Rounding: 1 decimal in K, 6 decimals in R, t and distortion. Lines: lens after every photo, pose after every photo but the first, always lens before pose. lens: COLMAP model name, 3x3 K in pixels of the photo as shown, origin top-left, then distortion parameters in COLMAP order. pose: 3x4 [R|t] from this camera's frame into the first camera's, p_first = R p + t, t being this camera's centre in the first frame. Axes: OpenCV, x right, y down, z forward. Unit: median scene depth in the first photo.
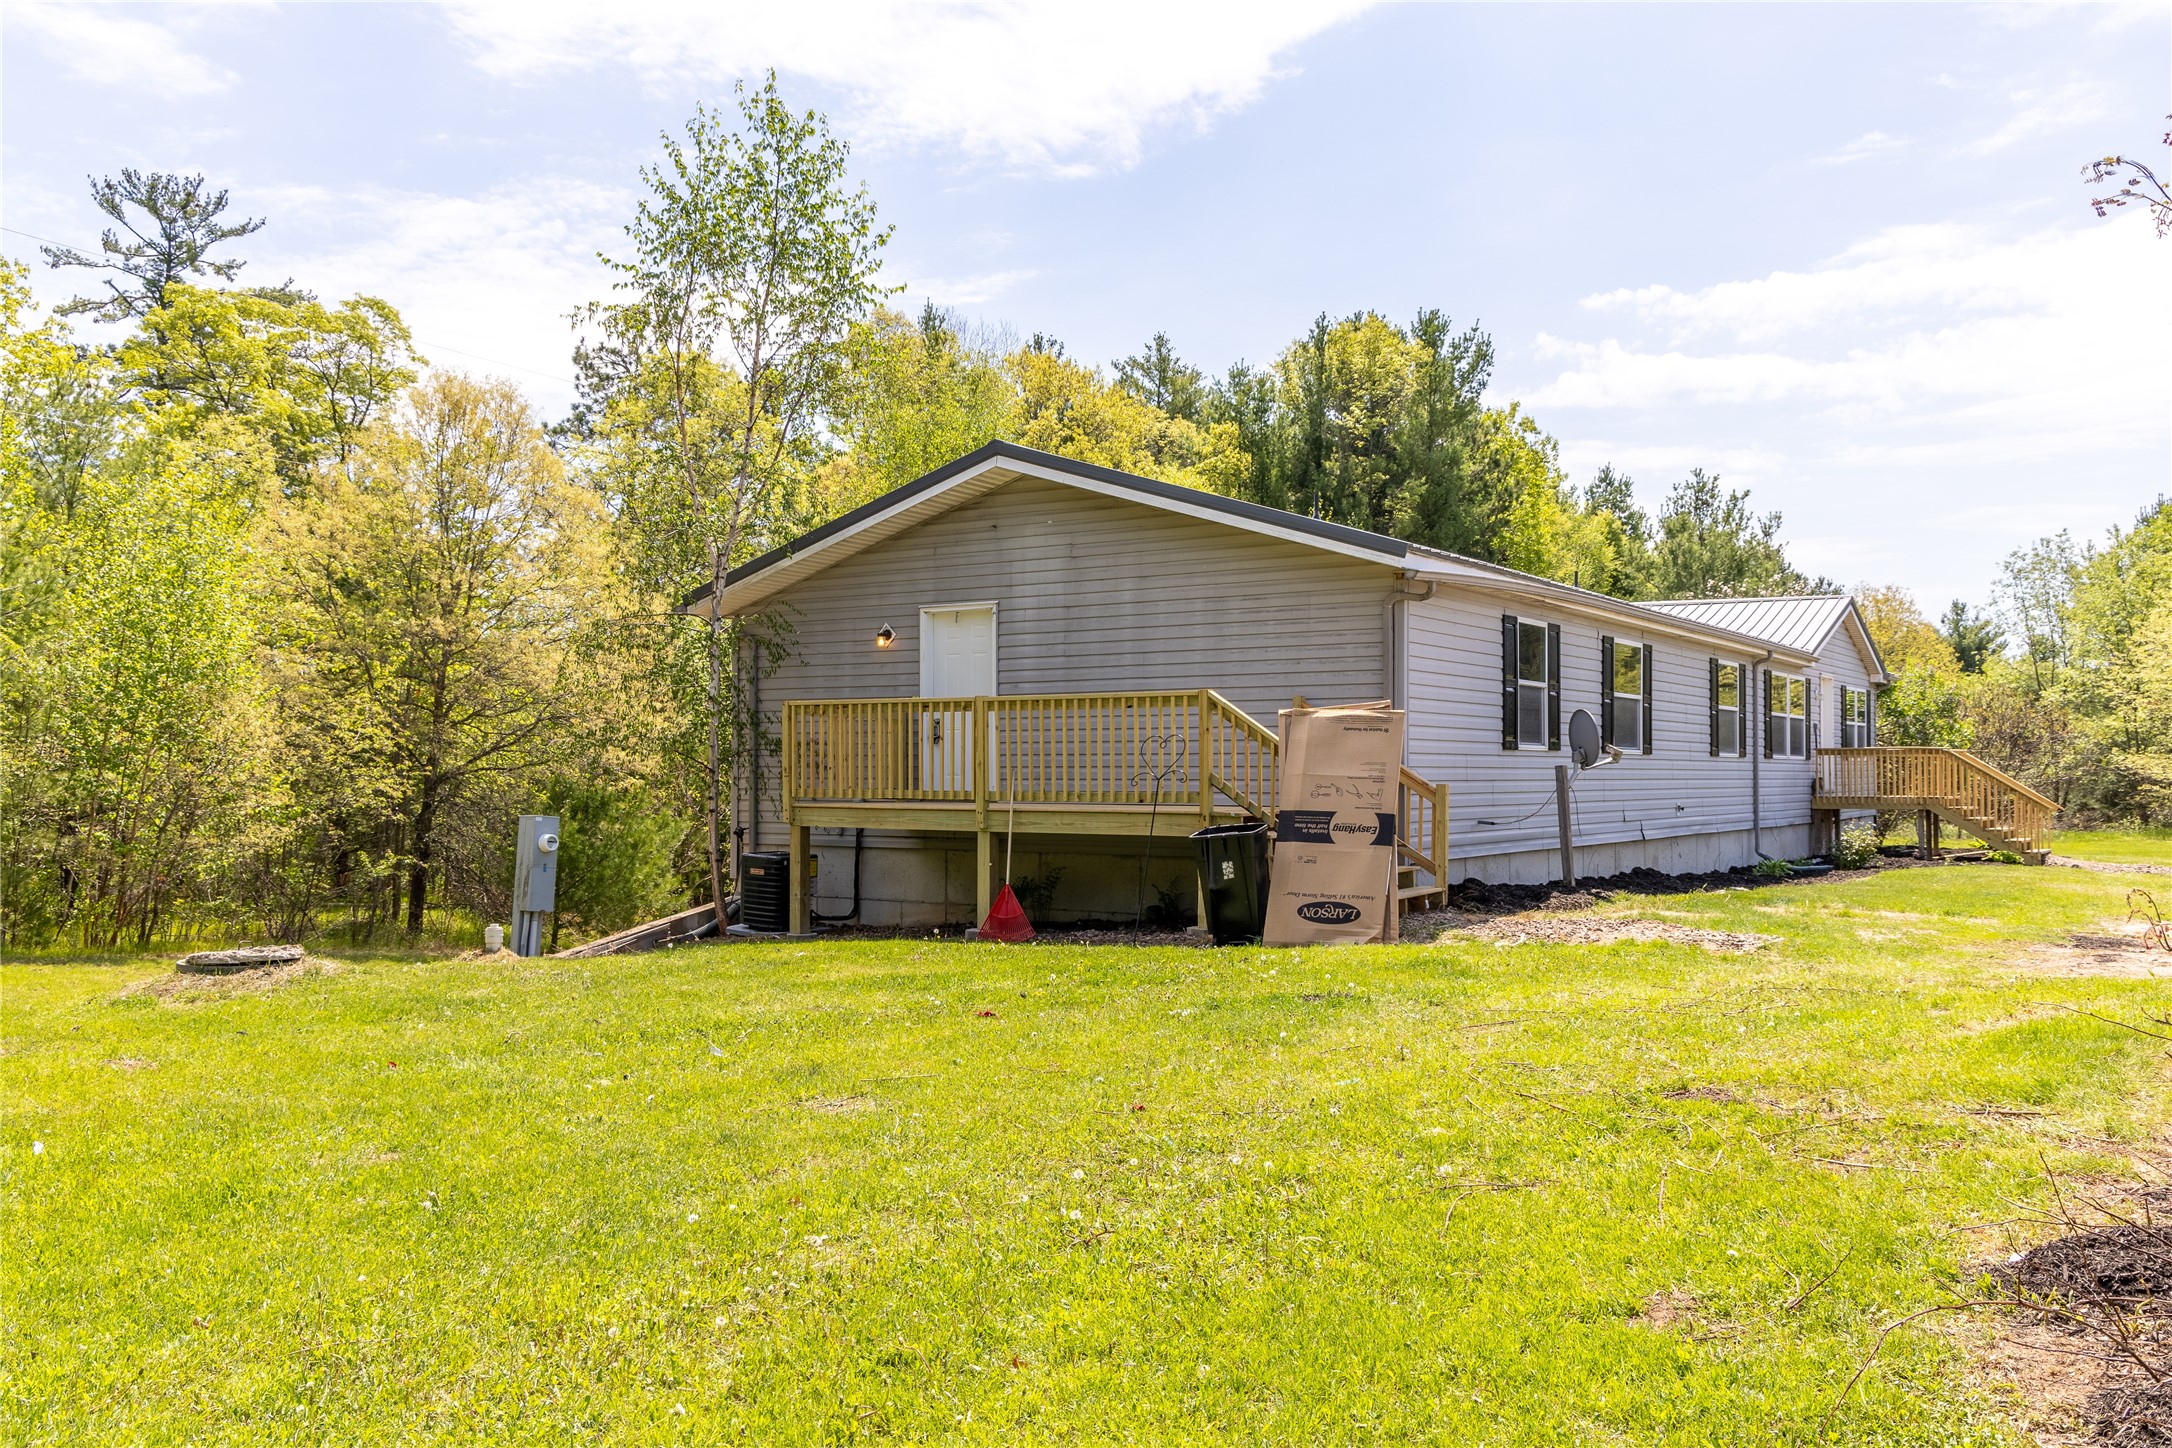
lens RADIAL K [[1790.5, 0, 1086.7], [0, 1790.5, 731.0], [0, 0, 1]] dist [-0.001203, -0.000212]
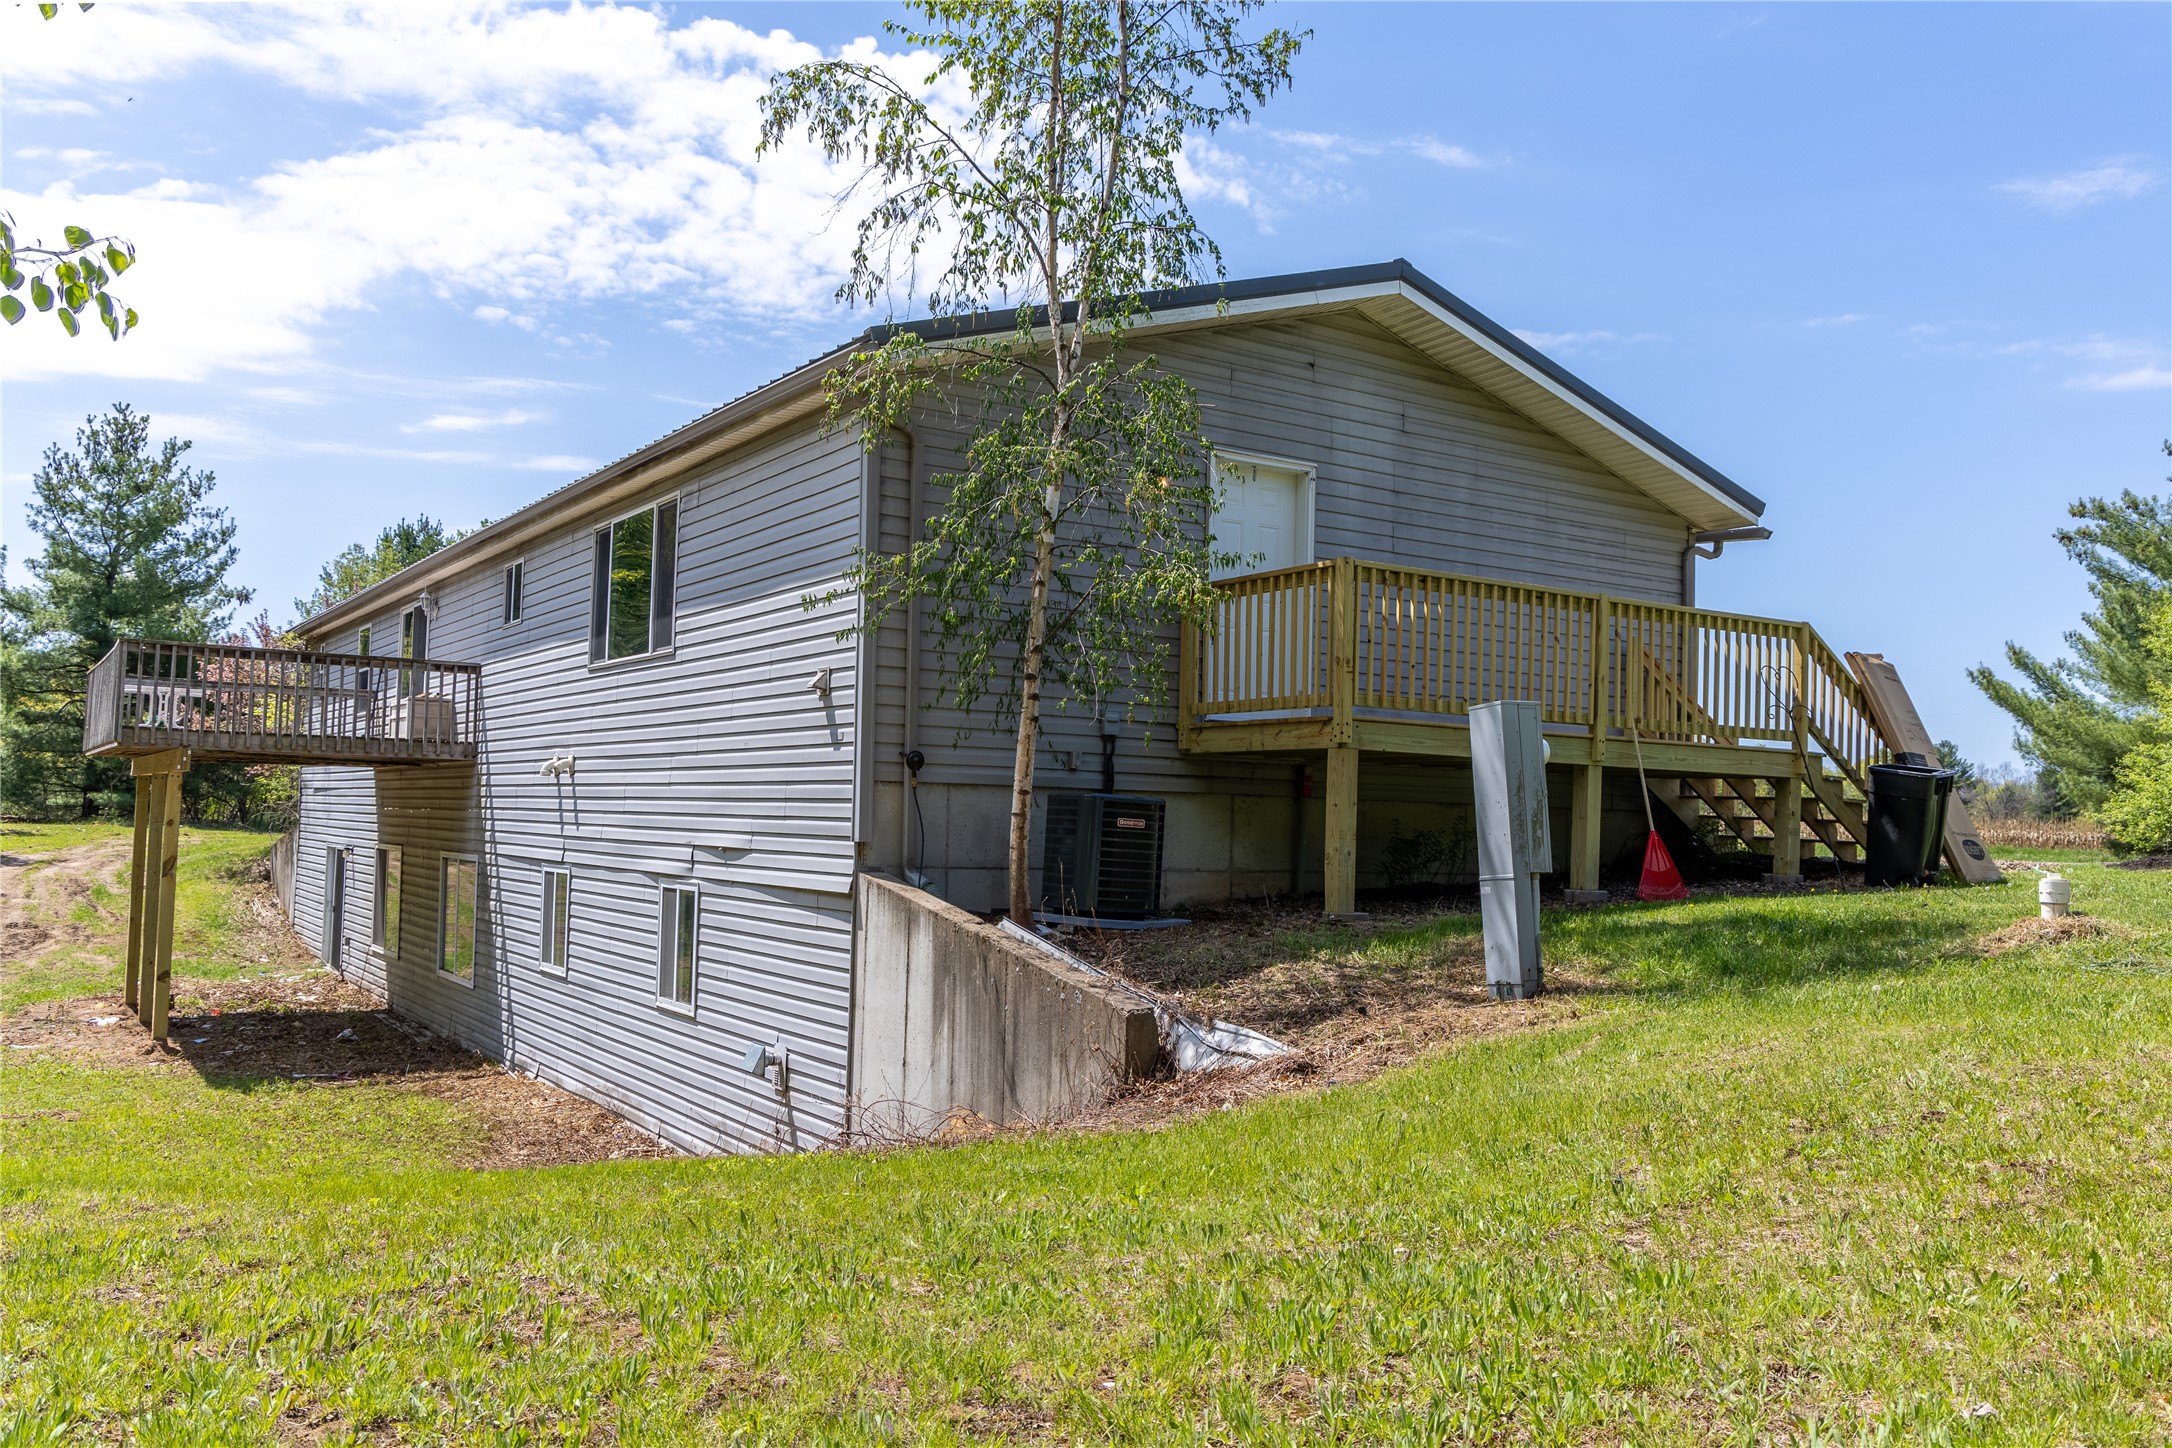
lens RADIAL K [[1727.2, 0, 1087.8], [0, 1727.2, 726.7], [0, 0, 1]] dist [-0.007178, -0.001688]
pose [[0.386510, 0.059456, 0.920367, -0.760471], [-0.047550, 0.997877, -0.044494, 0.075161], [-0.921059, -0.026566, 0.388516, 0.820372]]
